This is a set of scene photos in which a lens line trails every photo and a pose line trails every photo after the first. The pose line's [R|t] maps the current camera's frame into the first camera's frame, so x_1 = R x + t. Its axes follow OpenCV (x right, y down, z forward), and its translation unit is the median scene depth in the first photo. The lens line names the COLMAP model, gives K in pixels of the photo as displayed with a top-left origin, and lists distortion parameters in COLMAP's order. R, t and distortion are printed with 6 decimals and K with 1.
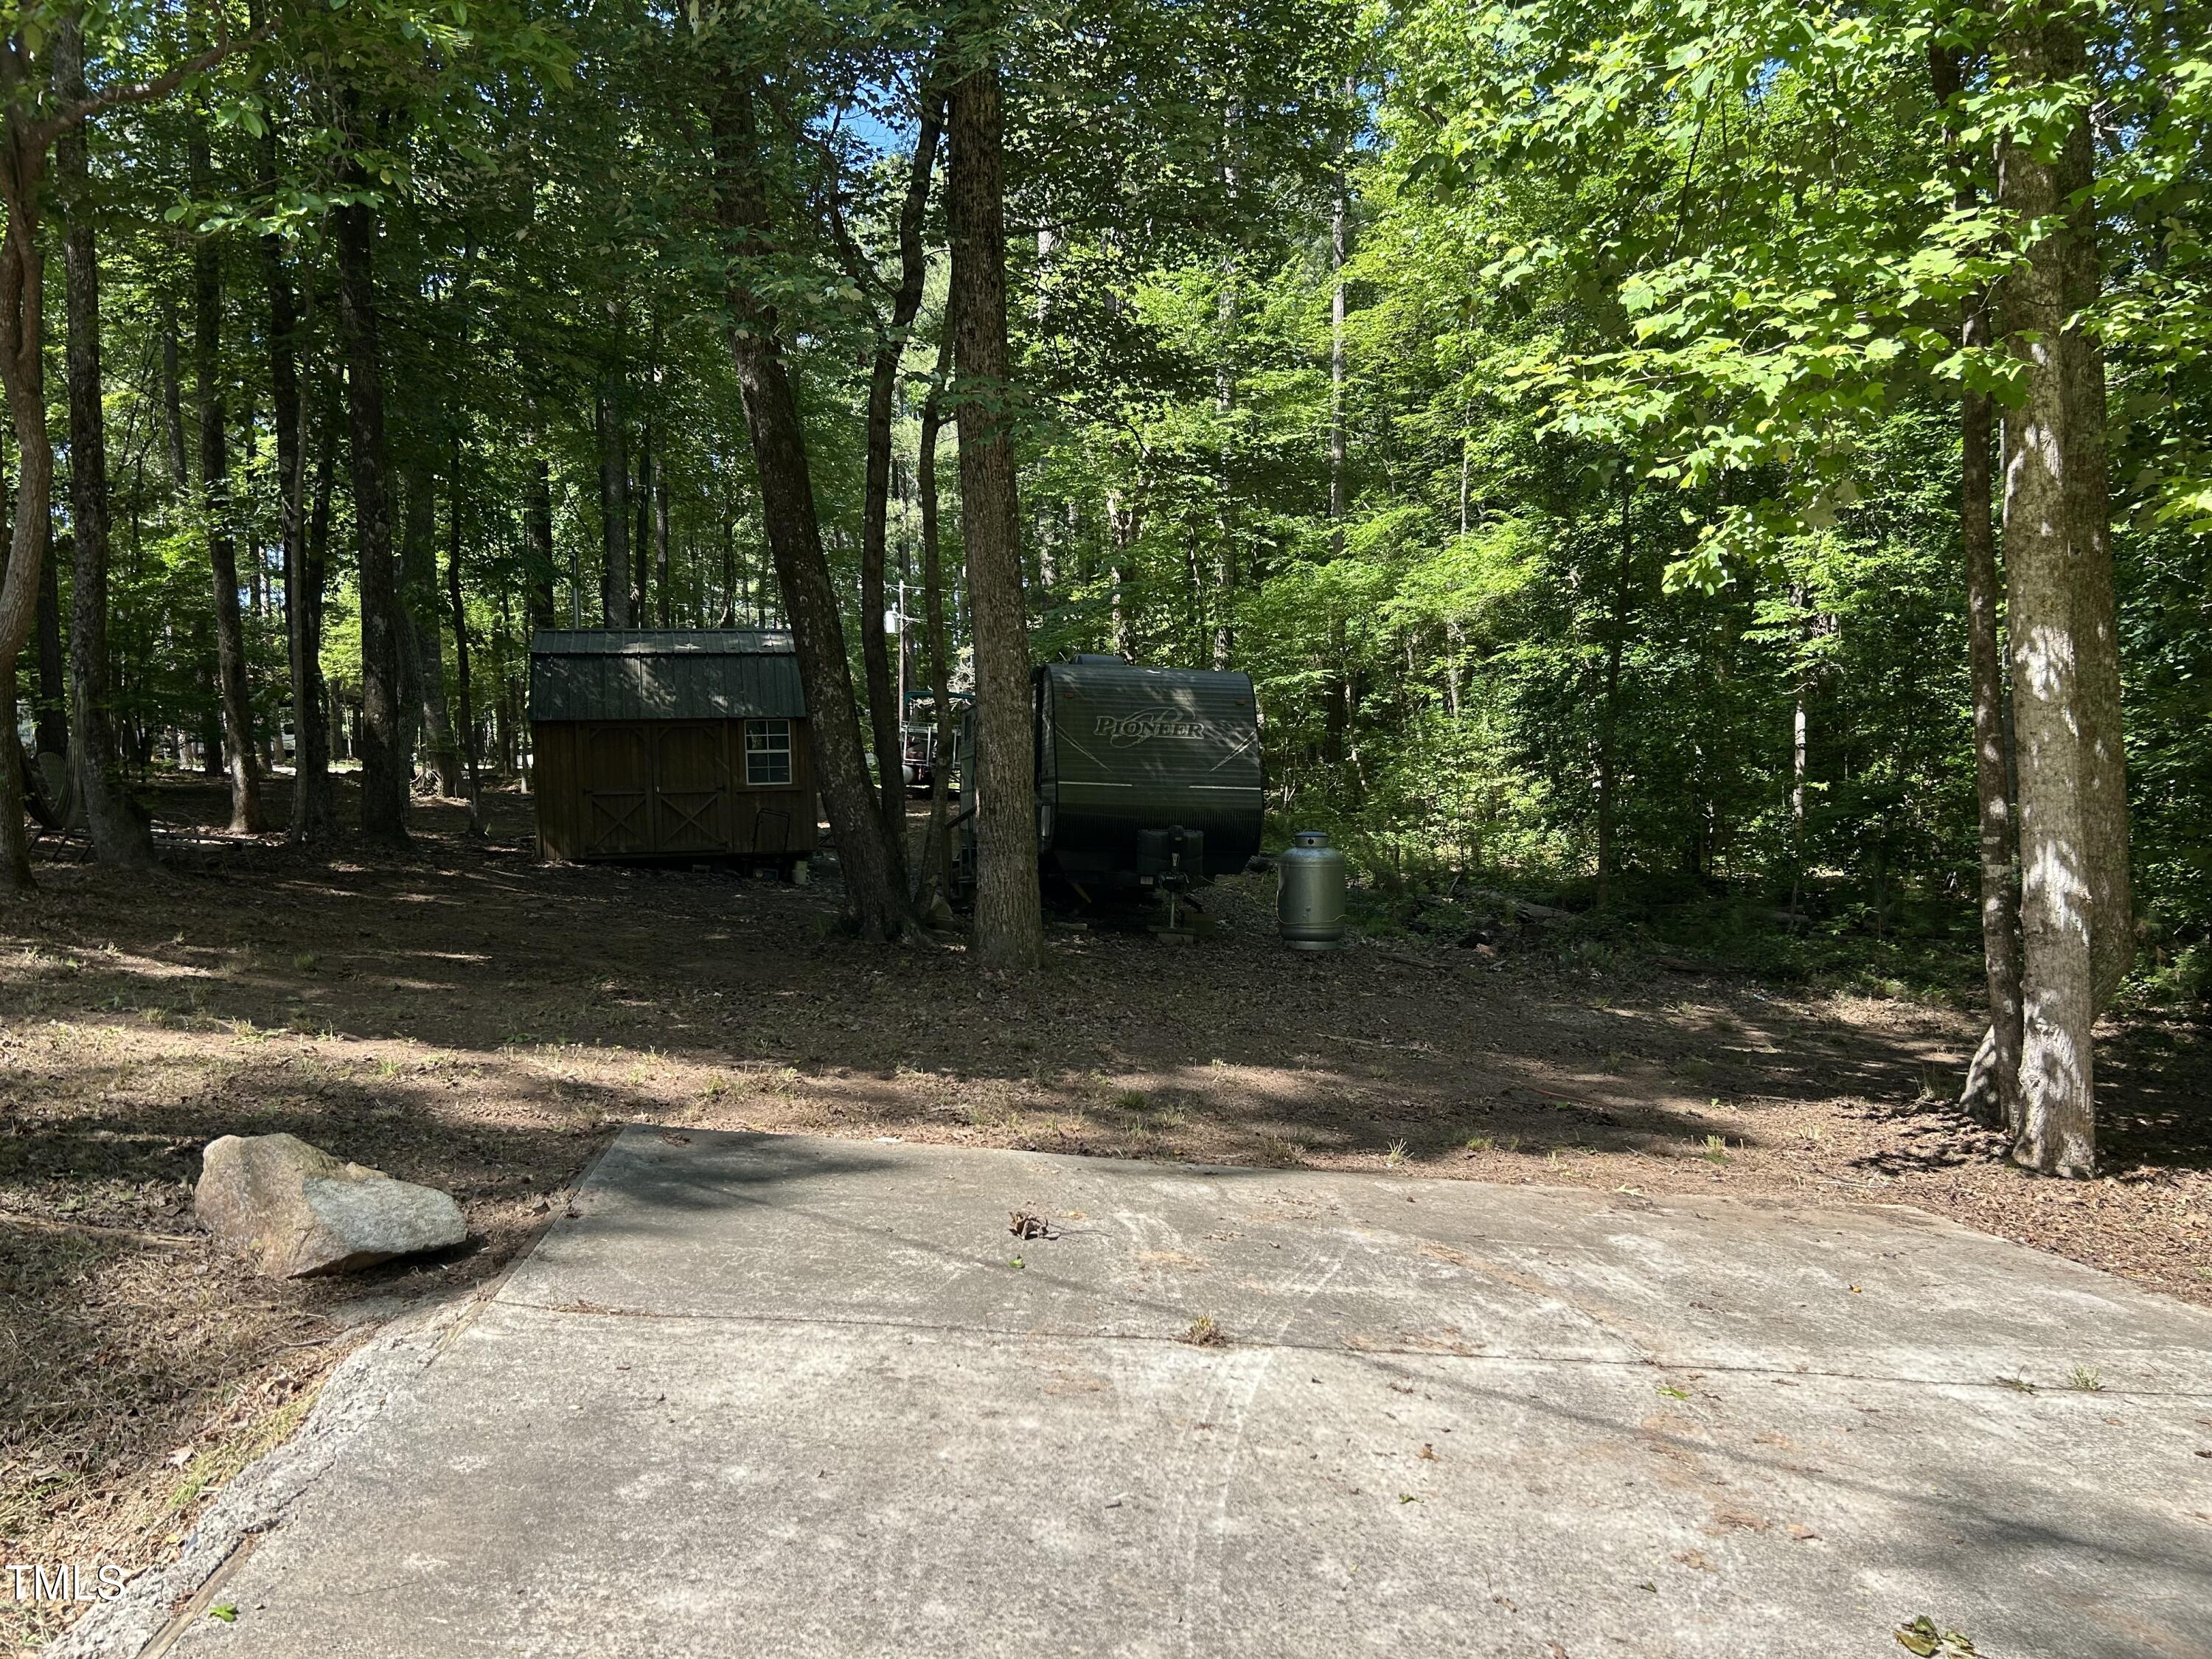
lens RADIAL K [[1662.7, 0, 1103.4], [0, 1662.7, 827.2], [0, 0, 1]] dist [0.044909, -0.035024]
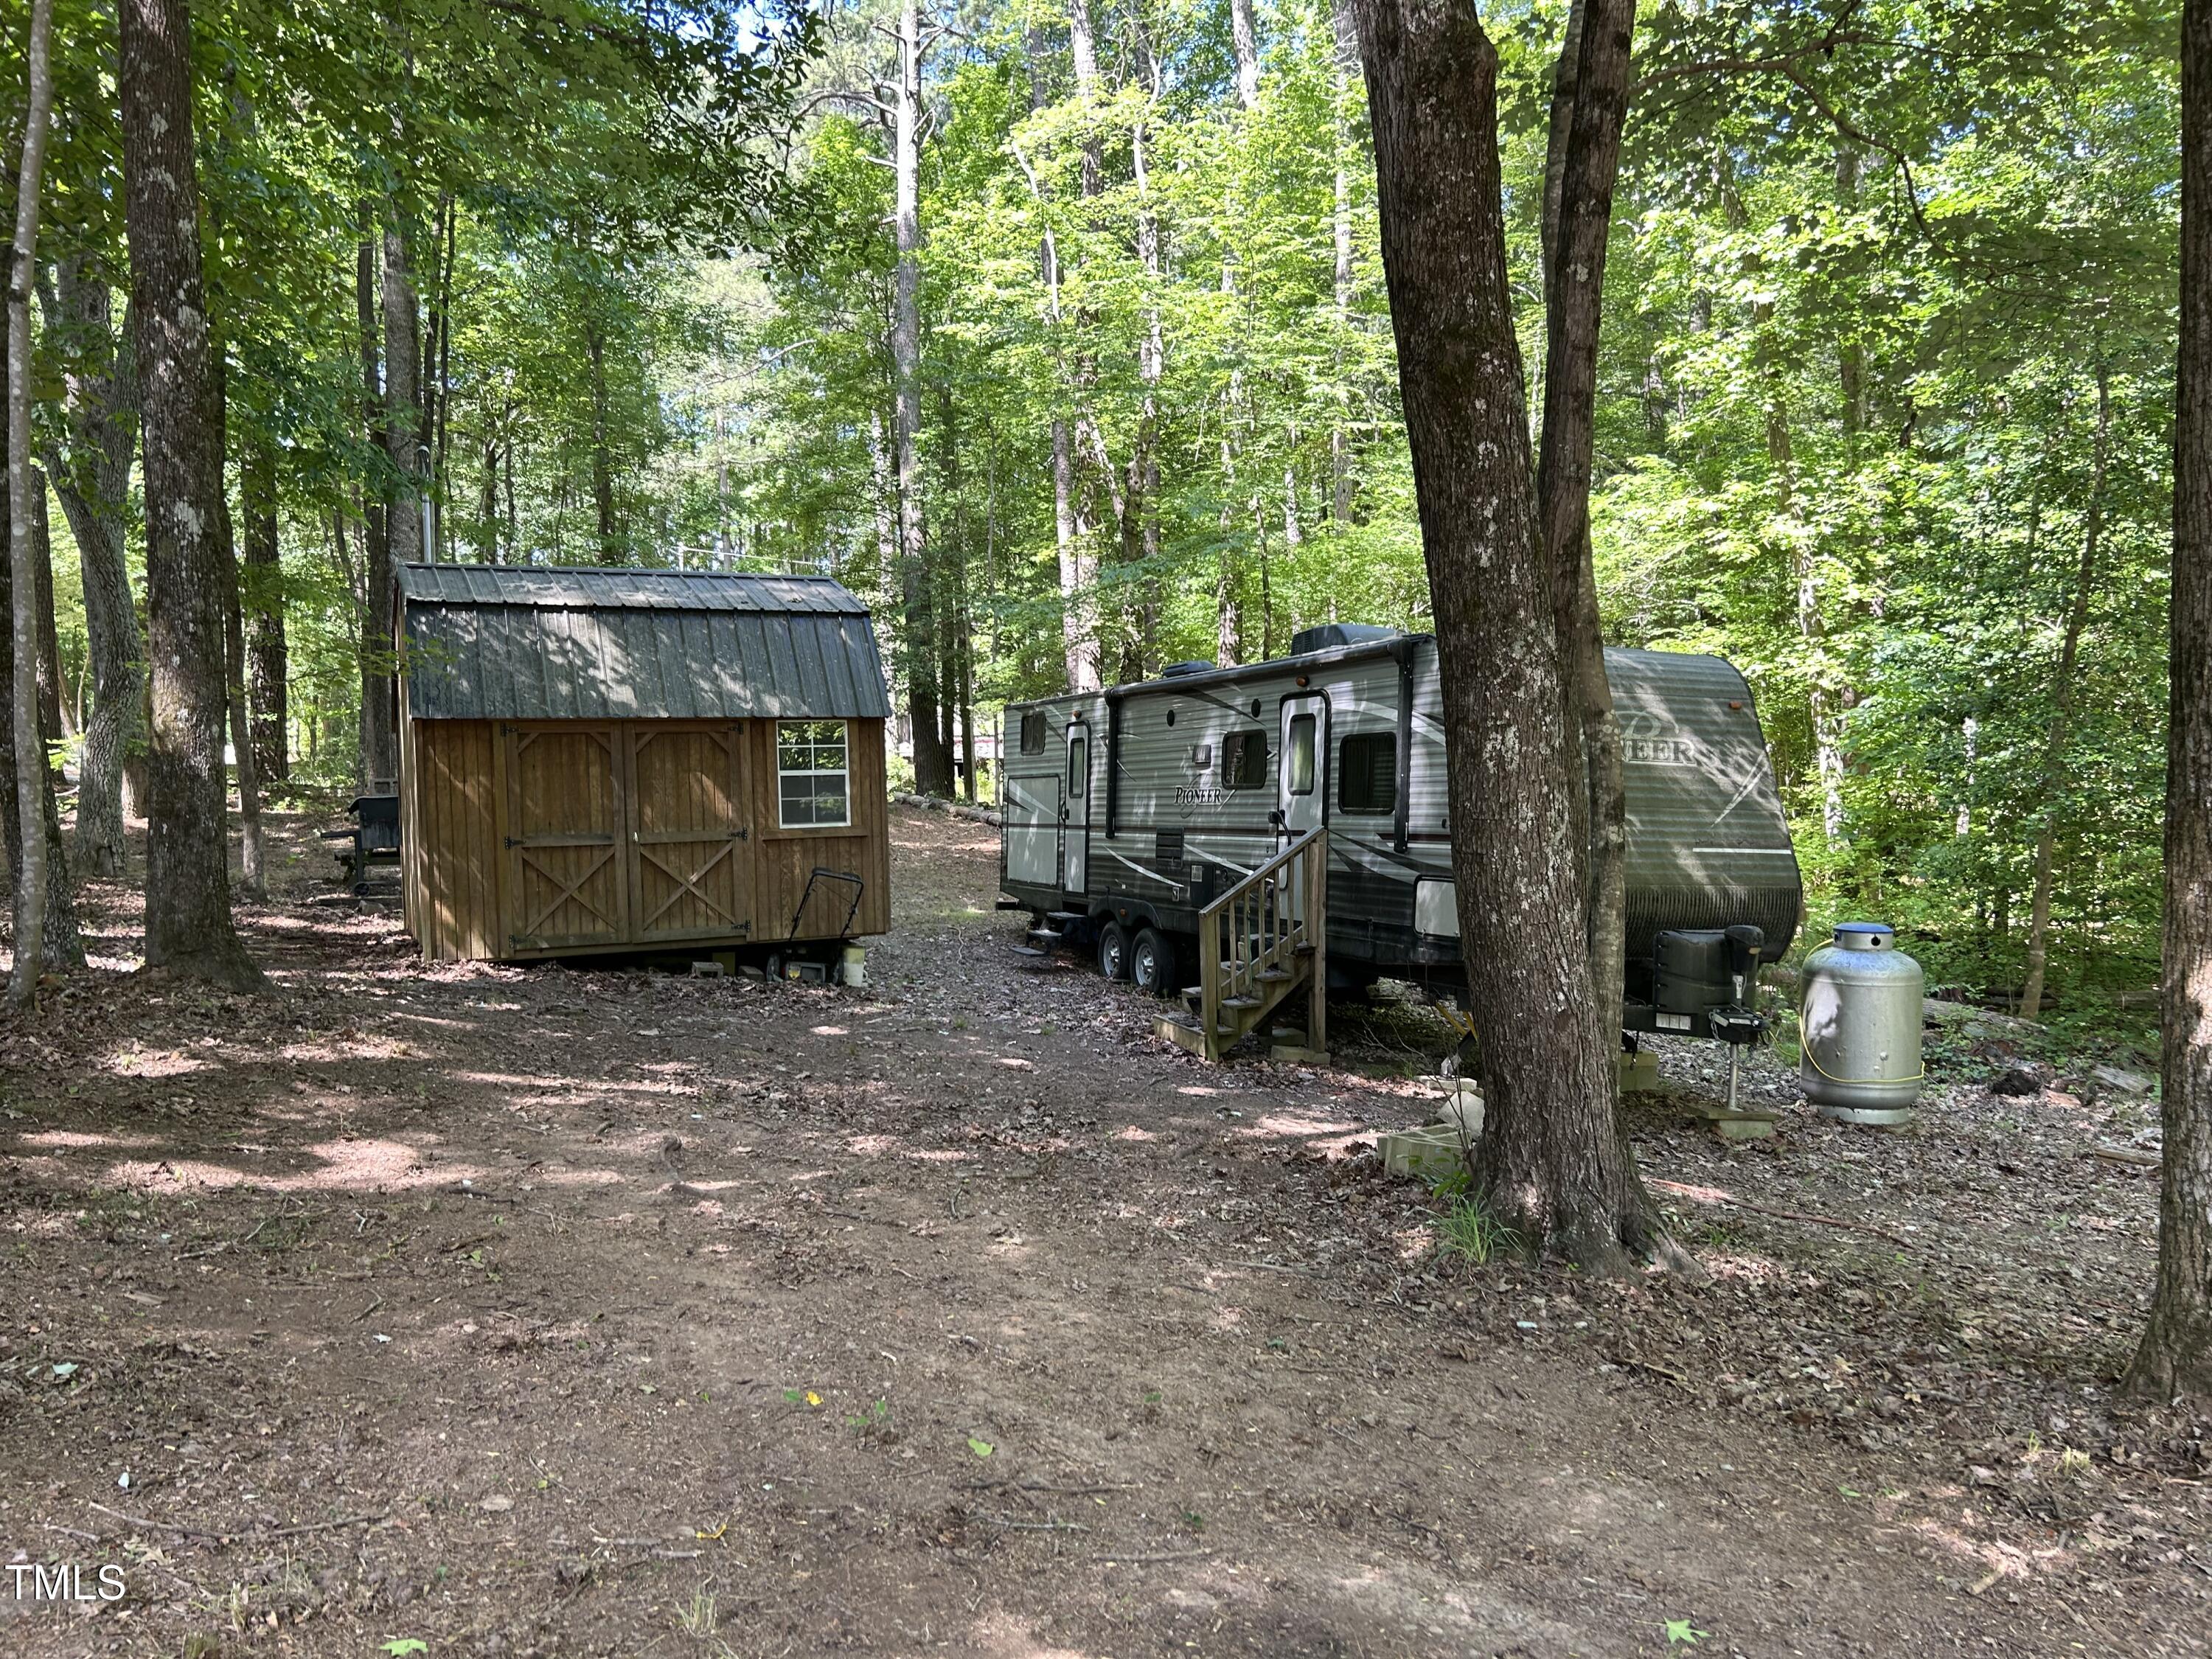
lens RADIAL K [[1662.7, 0, 1103.2], [0, 1662.7, 903.3], [0, 0, 1]] dist [0.044909, -0.035024]
pose [[0.982458, -0.005191, 0.186410, -0.213223], [-0.003098, 0.999020, 0.044145, -0.025635], [-0.186457, -0.043948, 0.981480, 0.386395]]
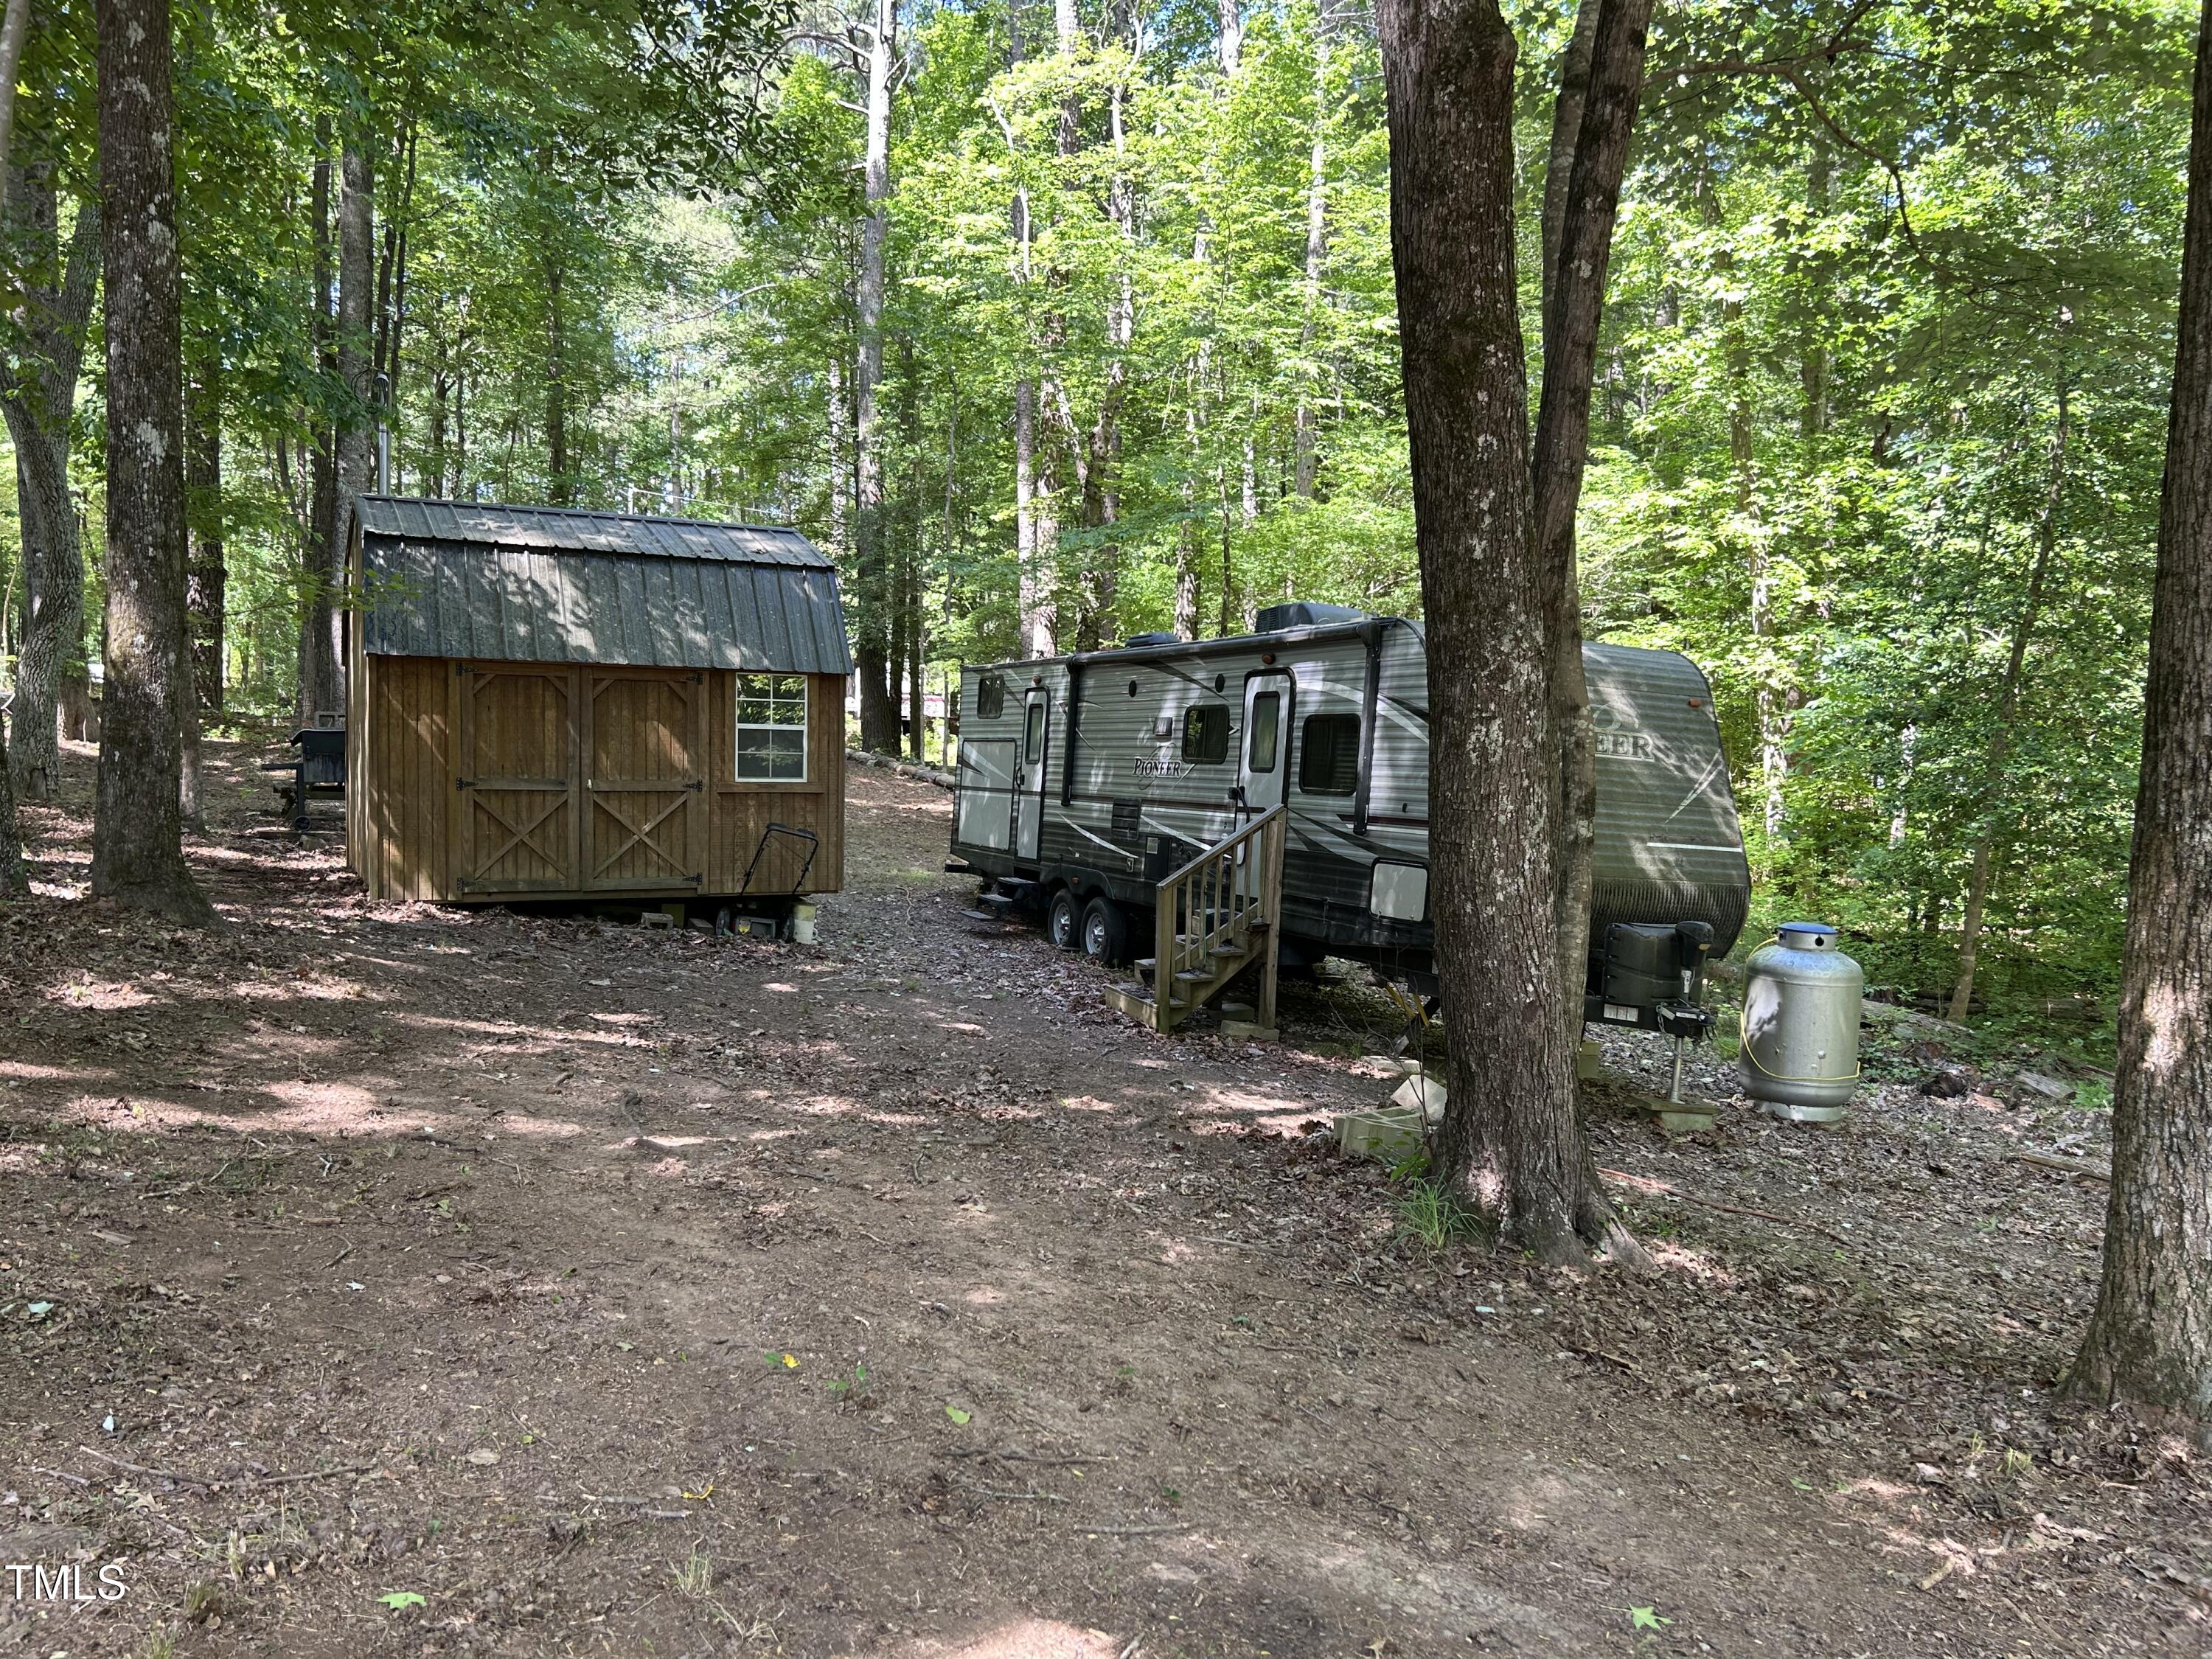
lens RADIAL K [[1662.7, 0, 1094.2], [0, 1662.7, 903.3], [0, 0, 1]] dist [0.044909, -0.035024]
pose [[0.975348, 0.032424, 0.218276, -0.219473], [-0.047524, 0.996799, 0.064285, -0.026777], [-0.215493, -0.073073, 0.973768, 0.387216]]
